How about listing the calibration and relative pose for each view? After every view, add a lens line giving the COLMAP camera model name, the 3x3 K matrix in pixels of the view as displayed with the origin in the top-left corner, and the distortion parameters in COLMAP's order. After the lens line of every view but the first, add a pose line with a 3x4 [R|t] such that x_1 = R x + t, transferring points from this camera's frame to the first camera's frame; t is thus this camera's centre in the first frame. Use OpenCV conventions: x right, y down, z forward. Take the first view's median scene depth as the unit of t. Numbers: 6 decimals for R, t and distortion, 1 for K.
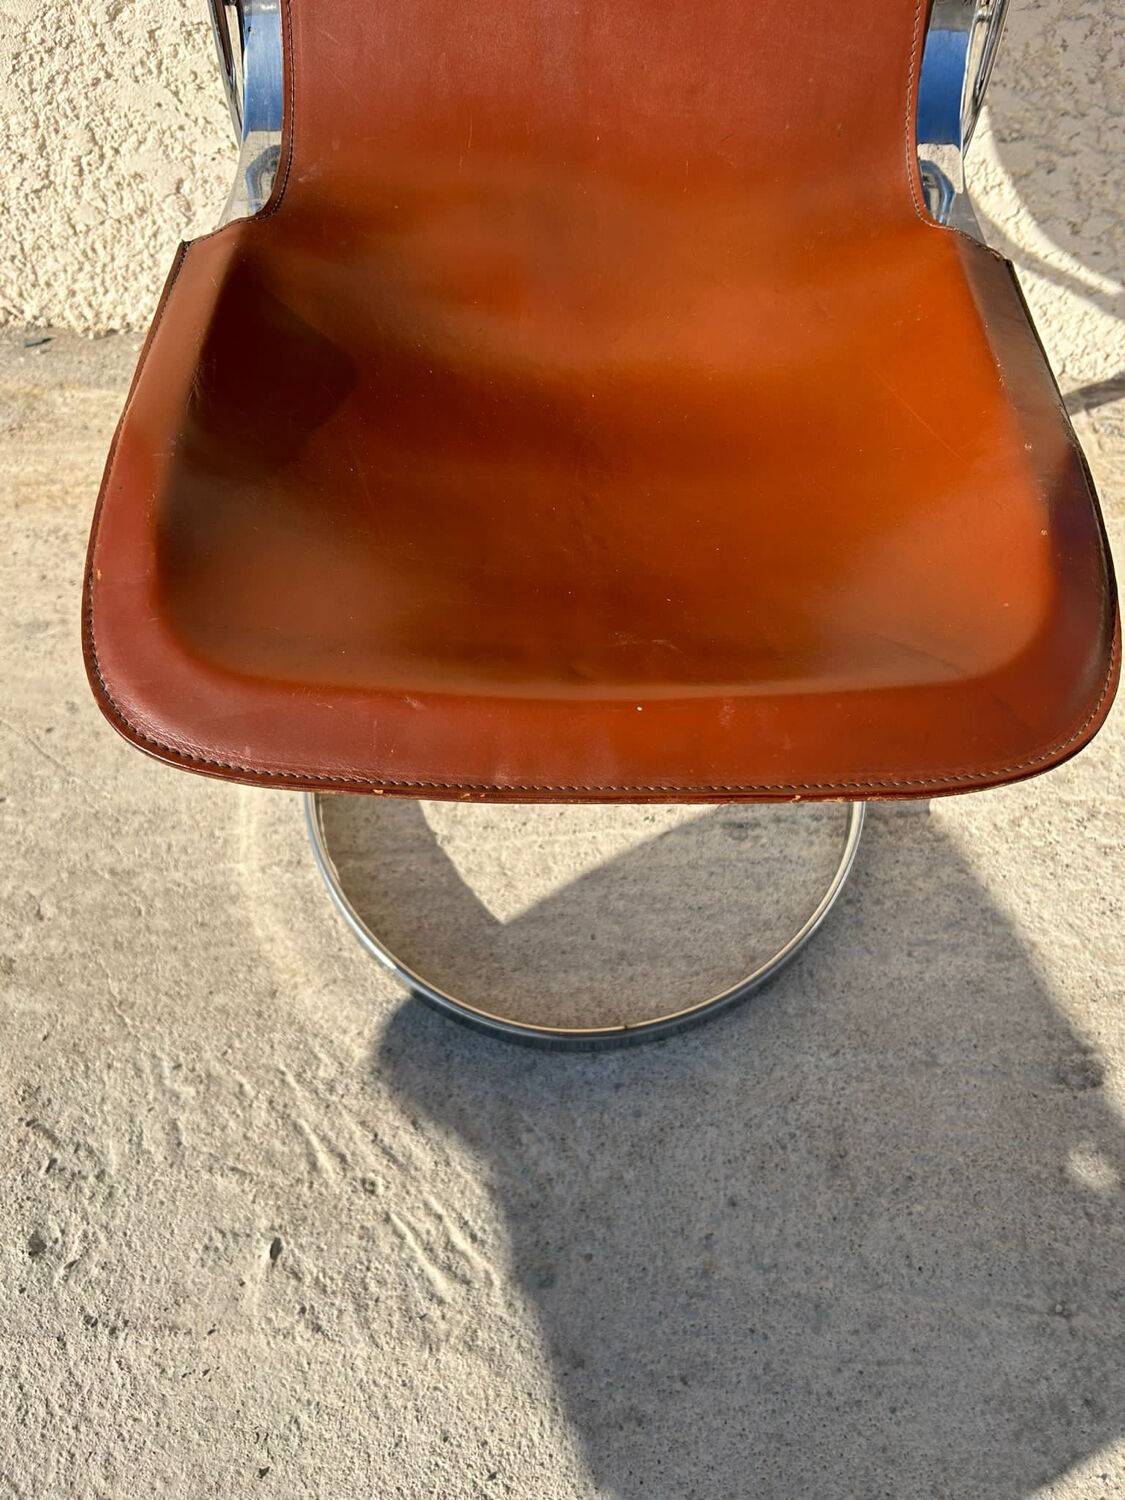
lens RADIAL K [[1140.2, 0, 560.9], [0, 1140.2, 742.5], [0, 0, 1]] dist [0.031367, -0.044366]
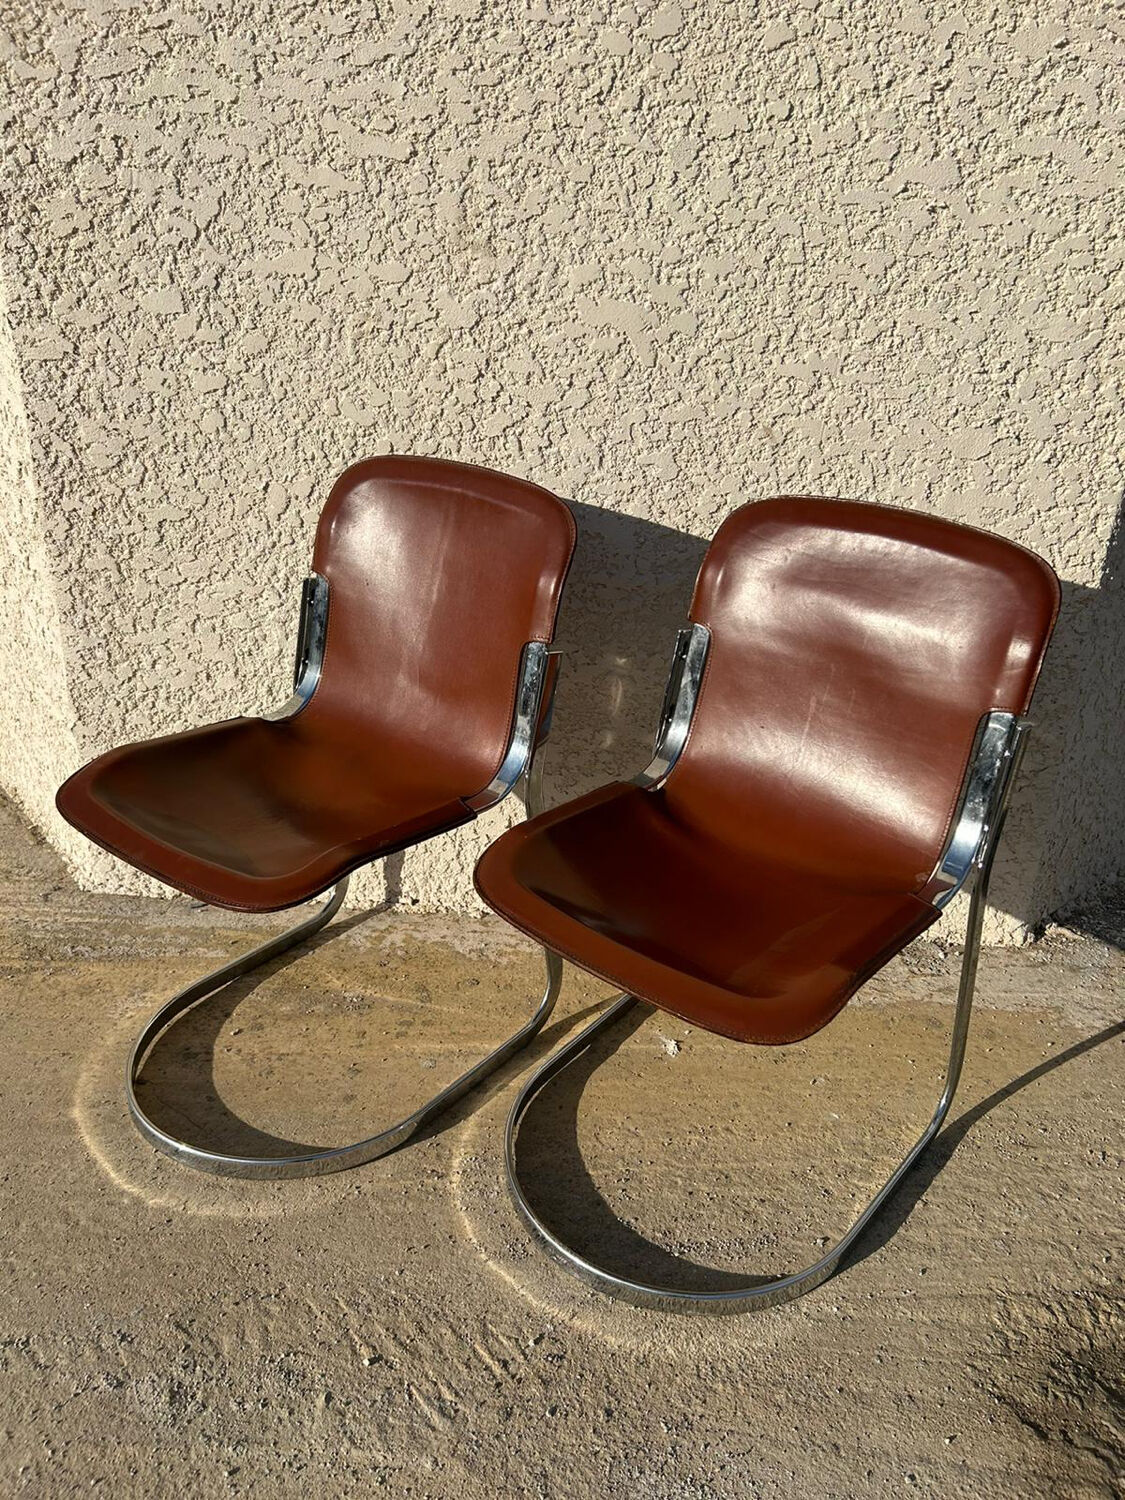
lens RADIAL K [[1135.6, 0, 555.0], [0, 1135.6, 756.1], [0, 0, 1]] dist [0.039101, -0.048946]
pose [[0.999441, 0.023870, 0.023410, 0.000142], [-0.007554, 0.843309, -0.537376, 0.461735], [-0.032569, 0.536899, 0.843017, -0.669250]]
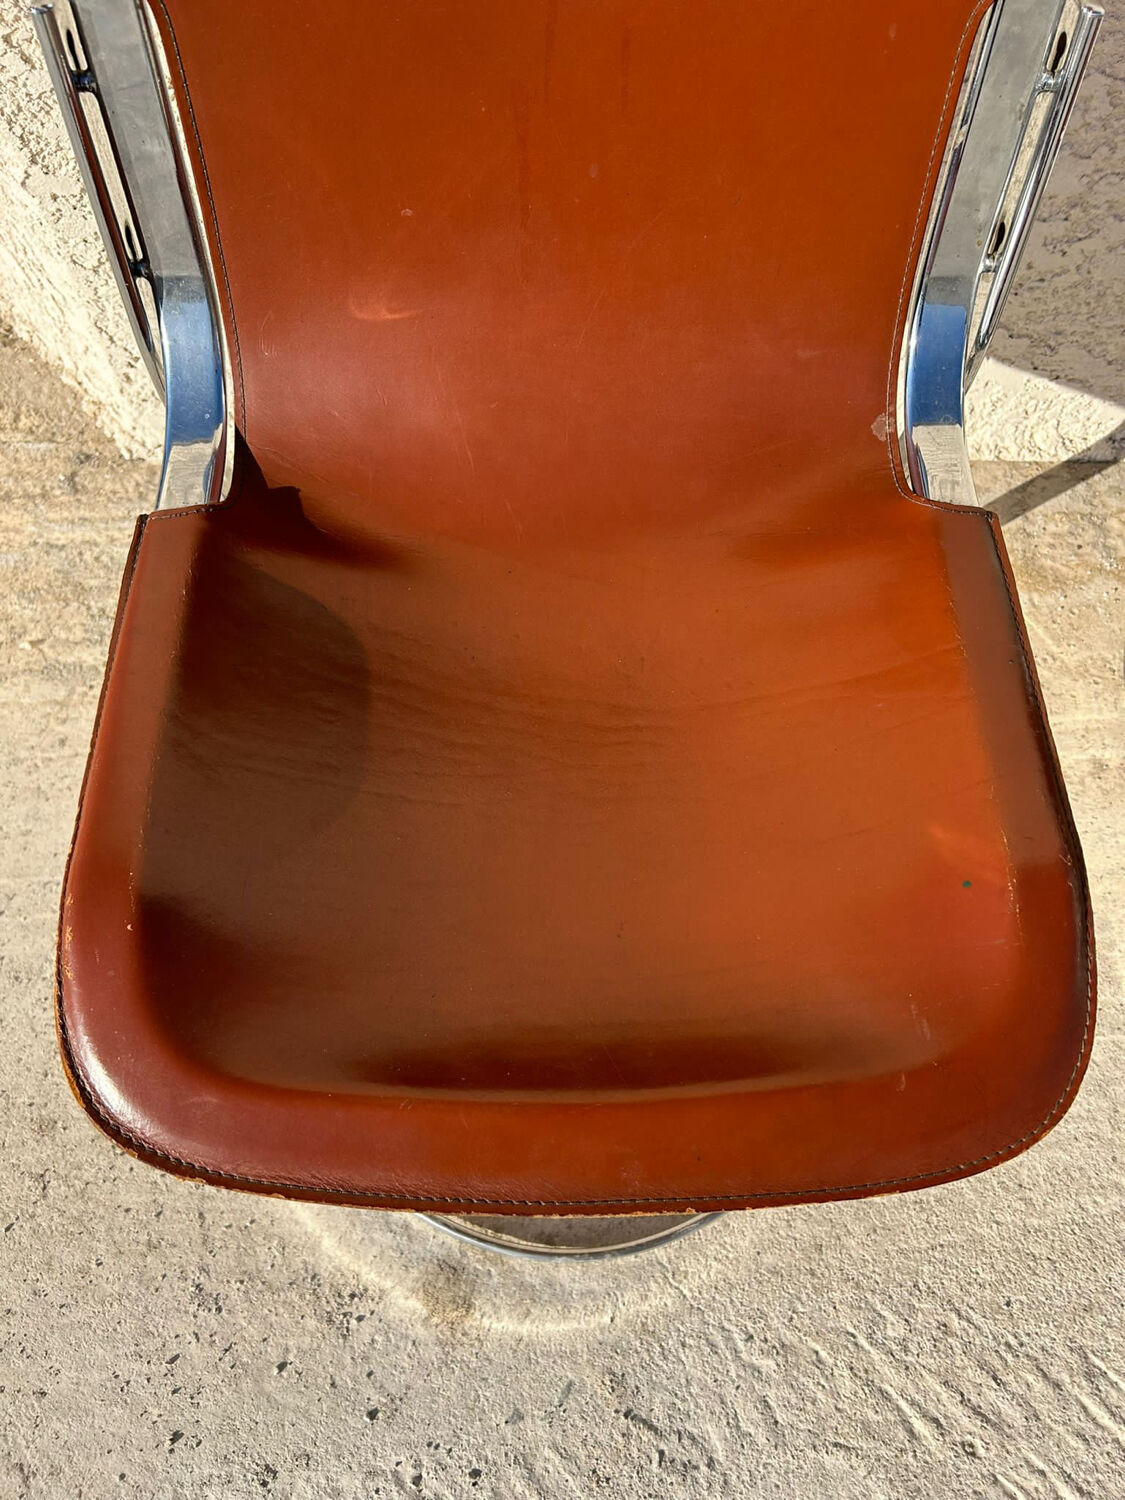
lens RADIAL K [[1135.6, 0, 566.4], [0, 1135.6, 758.1], [0, 0, 1]] dist [0.039101, -0.048946]
pose [[0.996787, -0.068492, 0.041528, -0.467371], [0.061777, 0.987400, 0.145684, -0.353544], [-0.050983, -0.142651, 0.988459, 0.076654]]
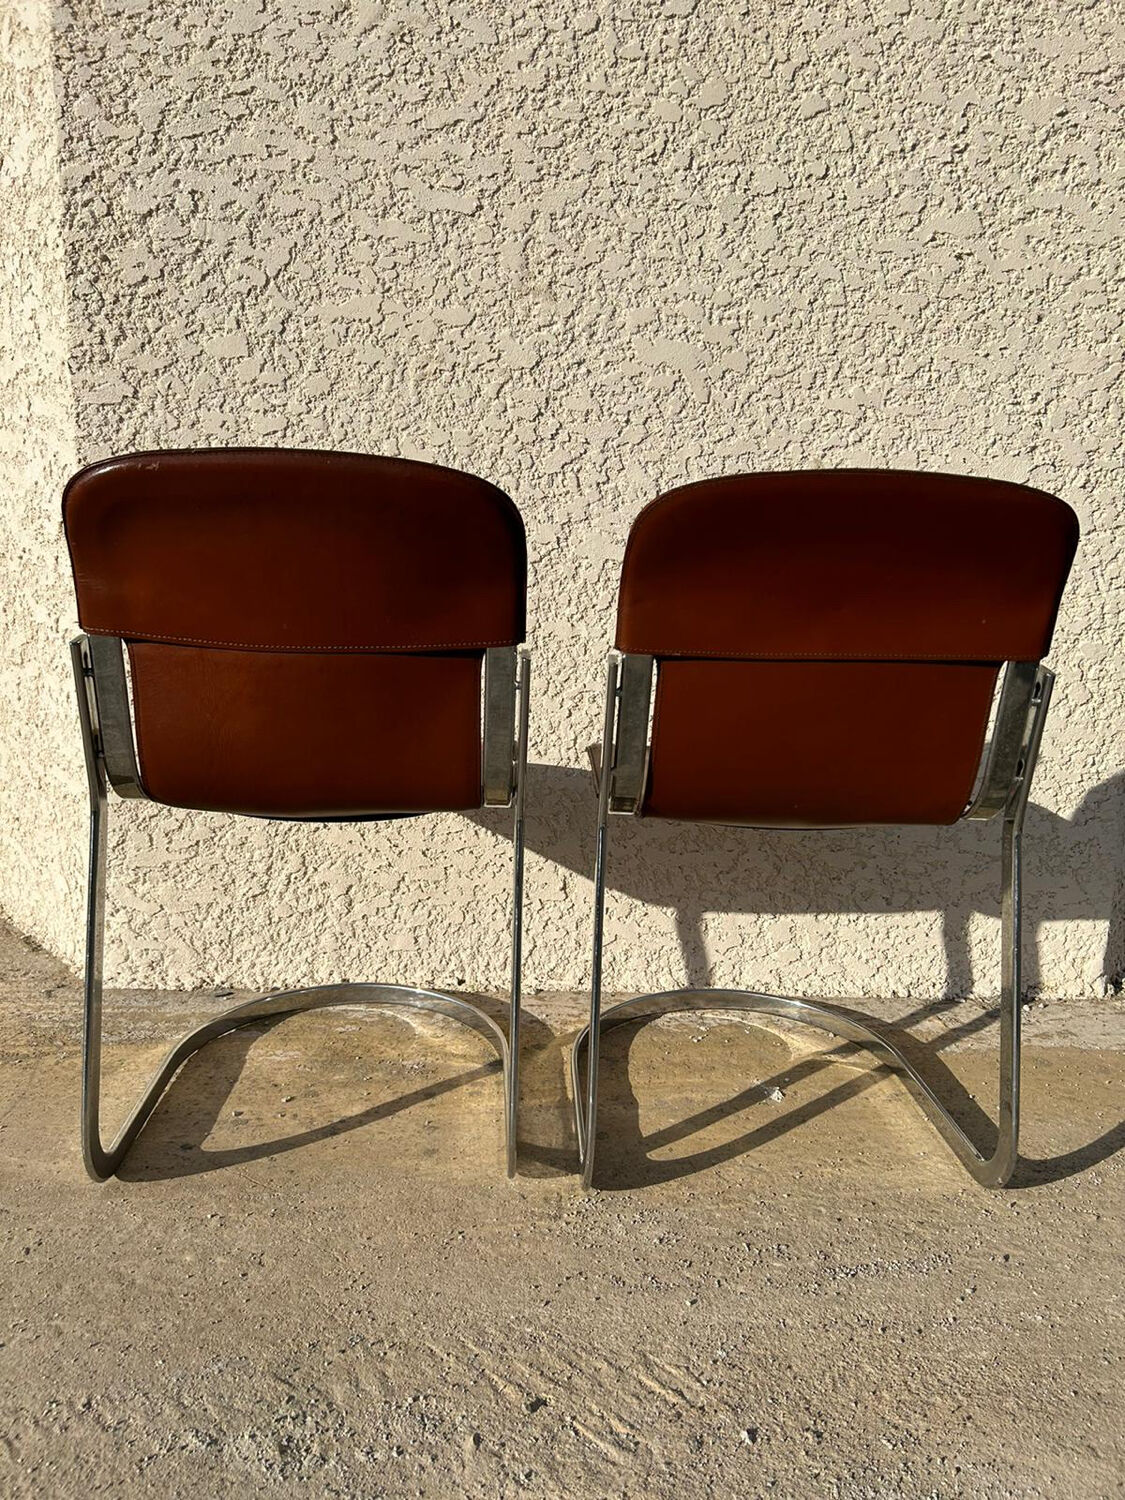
lens RADIAL K [[1135.6, 0, 562.1], [0, 1135.6, 758.4], [0, 0, 1]] dist [0.039101, -0.048946]
pose [[0.995228, 0.000685, 0.097576, -0.239163], [0.069193, 0.700141, -0.710644, 0.698950], [-0.068804, 0.714005, 0.696752, -0.352953]]
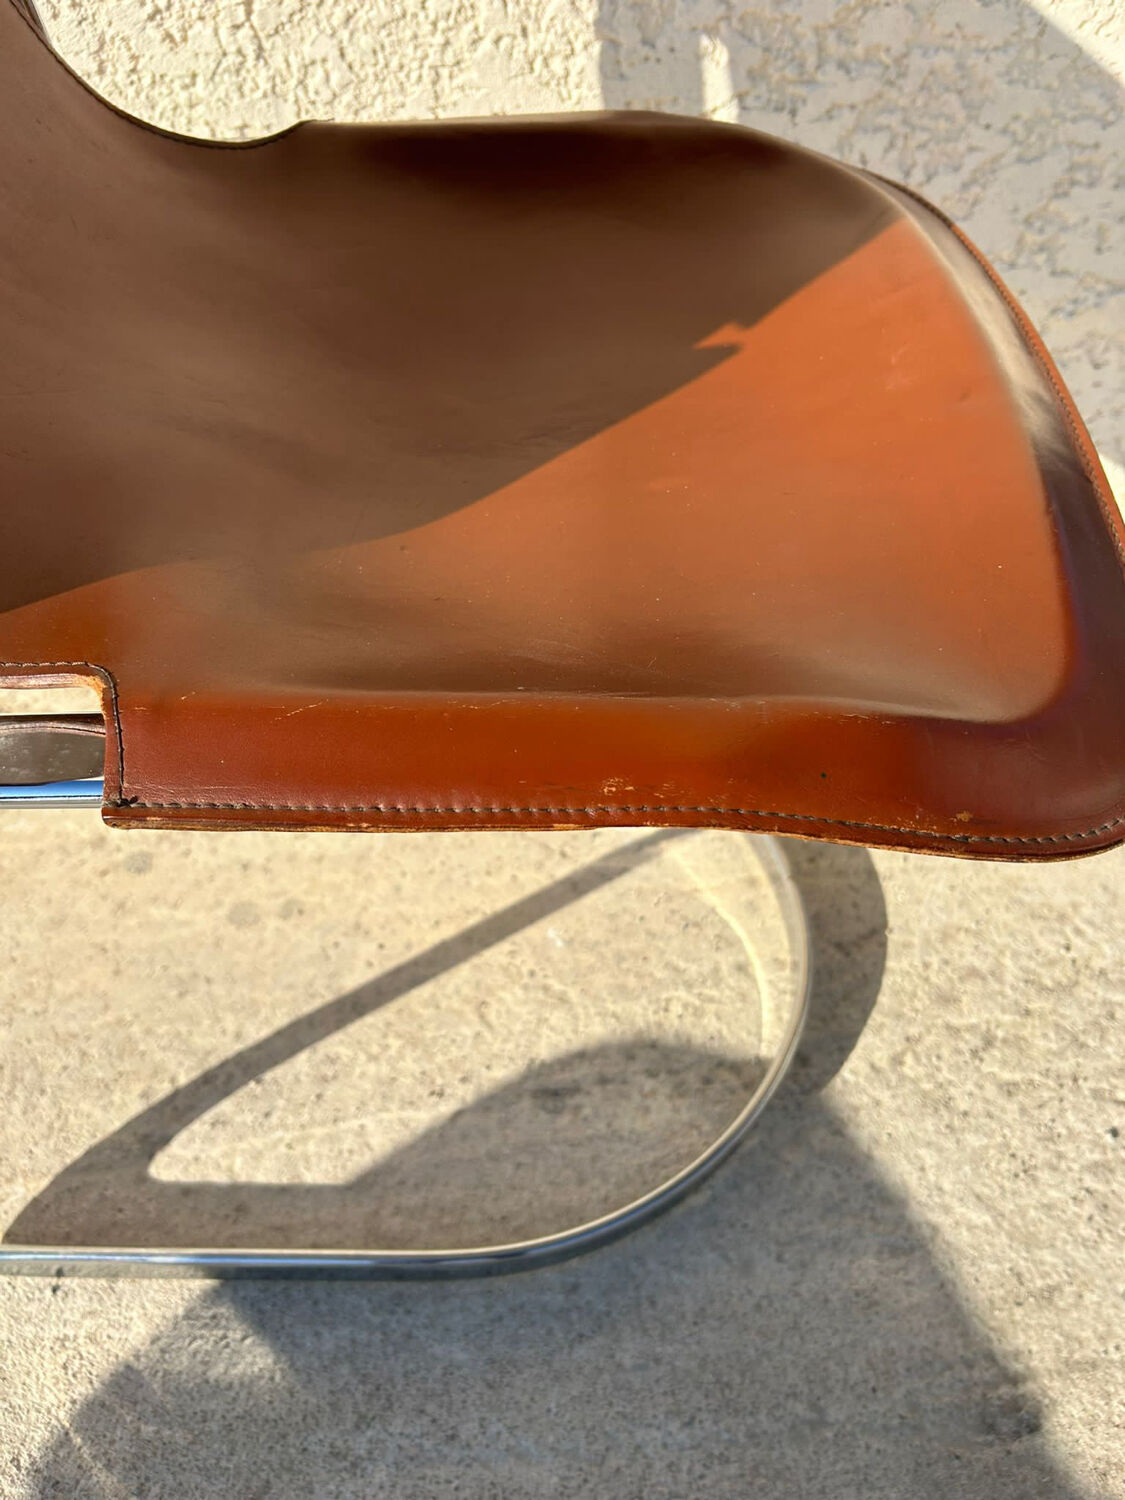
lens RADIAL K [[1135.6, 0, 562.5], [0, 1135.6, 750.6], [0, 0, 1]] dist [0.039101, -0.048946]
pose [[0.993899, -0.050547, 0.098027, 0.103594], [0.063234, 0.989368, -0.130968, -0.057136], [-0.090365, 0.136368, 0.986528, 0.217838]]
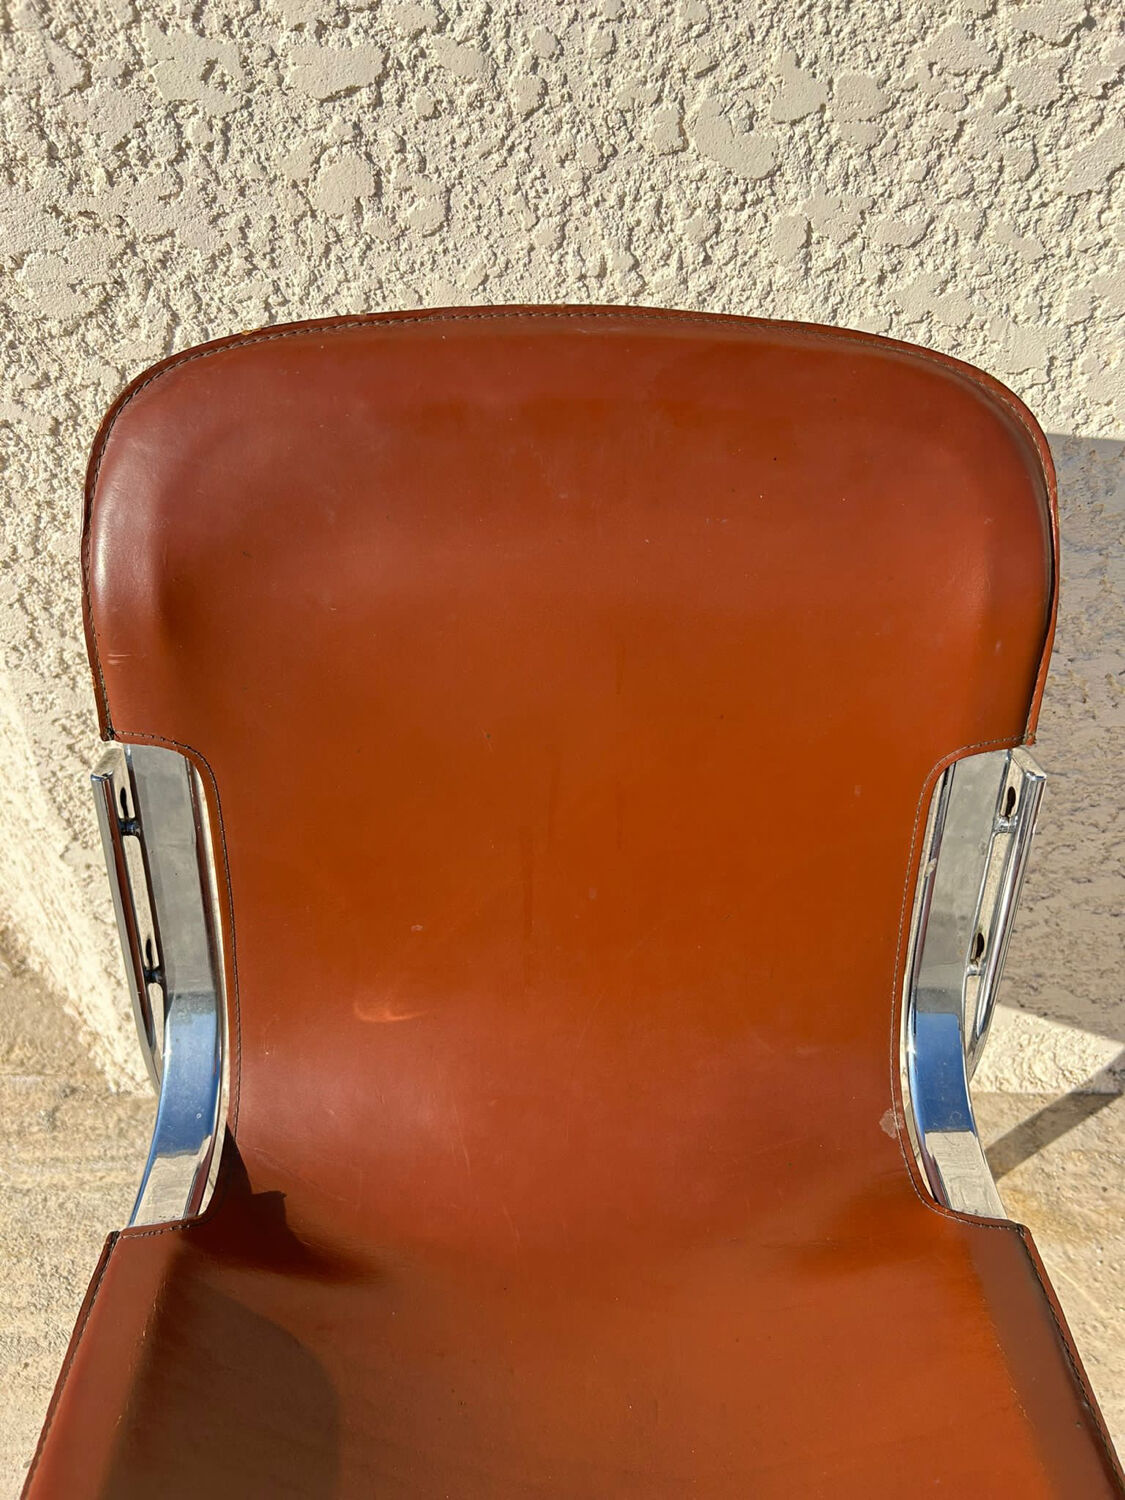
lens RADIAL K [[1135.6, 0, 555.3], [0, 1135.6, 753.7], [0, 0, 1]] dist [0.039101, -0.048946]
pose [[0.996719, -0.041653, 0.069398, -0.469243], [0.062171, 0.943000, -0.326934, -0.439087], [-0.051824, 0.330176, 0.942496, 0.083337]]
